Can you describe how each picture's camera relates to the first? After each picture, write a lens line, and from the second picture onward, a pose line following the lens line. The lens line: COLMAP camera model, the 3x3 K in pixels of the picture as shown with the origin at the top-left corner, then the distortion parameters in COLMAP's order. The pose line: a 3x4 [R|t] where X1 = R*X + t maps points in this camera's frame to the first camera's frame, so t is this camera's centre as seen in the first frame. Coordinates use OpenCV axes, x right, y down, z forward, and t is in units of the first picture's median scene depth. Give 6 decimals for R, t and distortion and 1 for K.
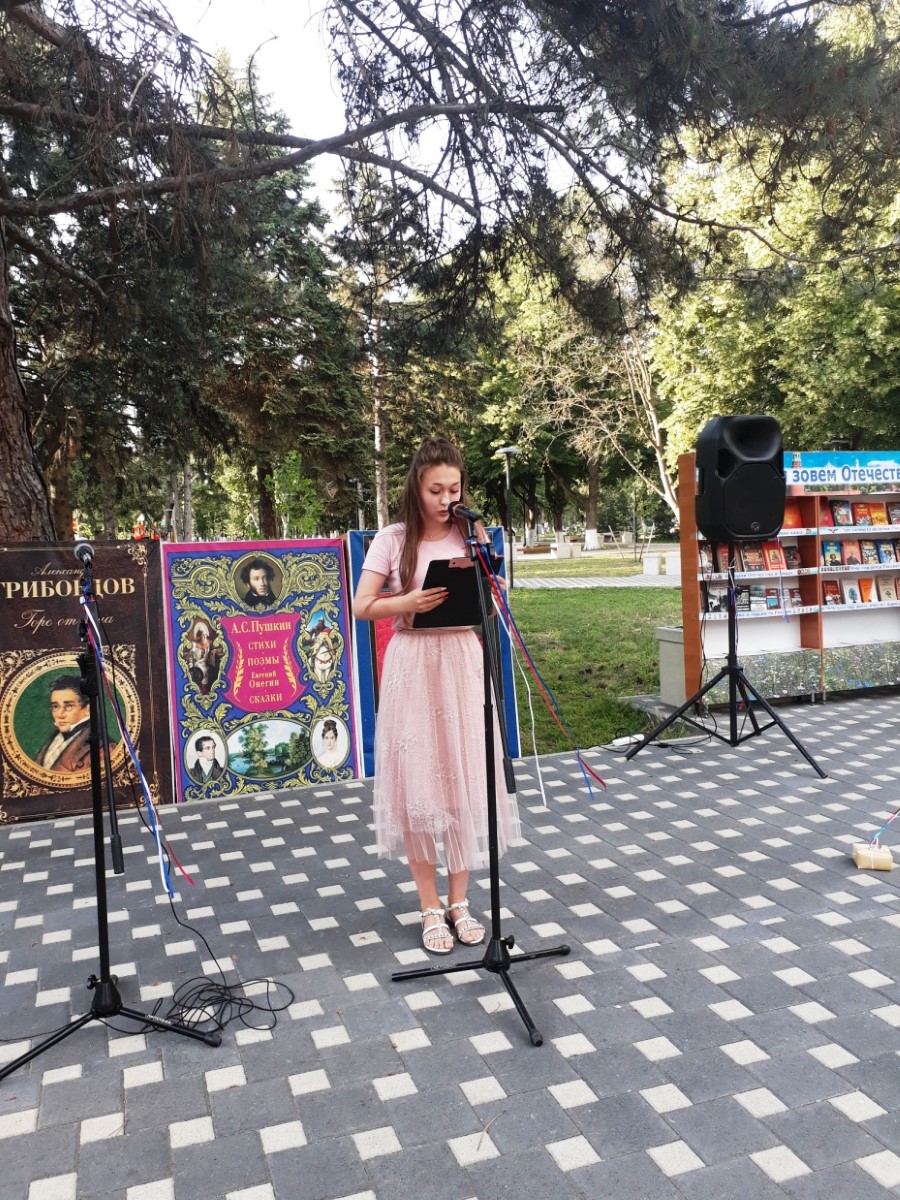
lens RADIAL K [[969.9, 0, 449.2], [0, 969.9, 662.0], [0, 0, 1]] dist [0.061079, -0.011559]
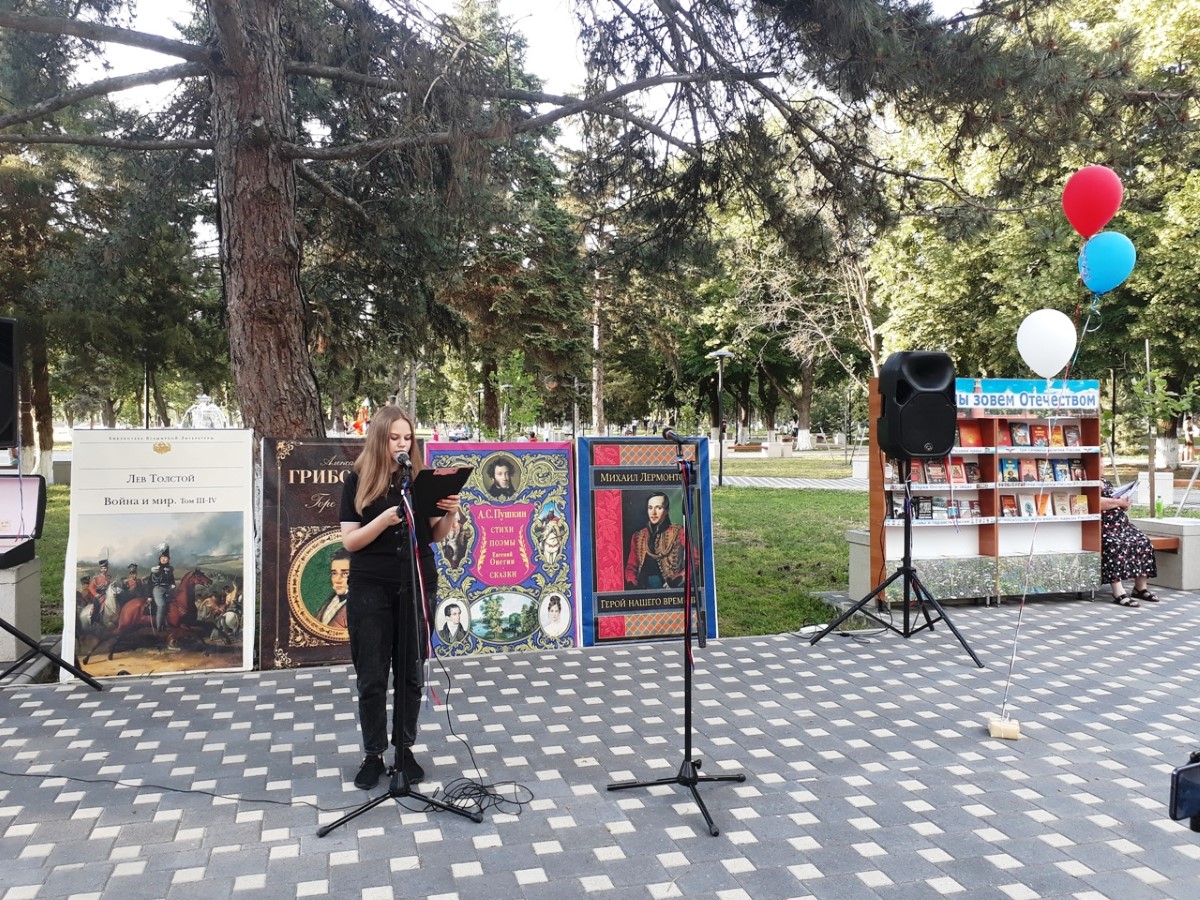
lens RADIAL K [[969.9, 0, 600.0], [0, 969.9, 450.0], [0, 0, 1]] dist [0.061079, -0.011559]
pose [[0.997309, 0.038757, -0.062233, -0.001507], [-0.045213, 0.993345, -0.105935, 0.004557], [0.057713, 0.108464, 0.992424, -0.138956]]
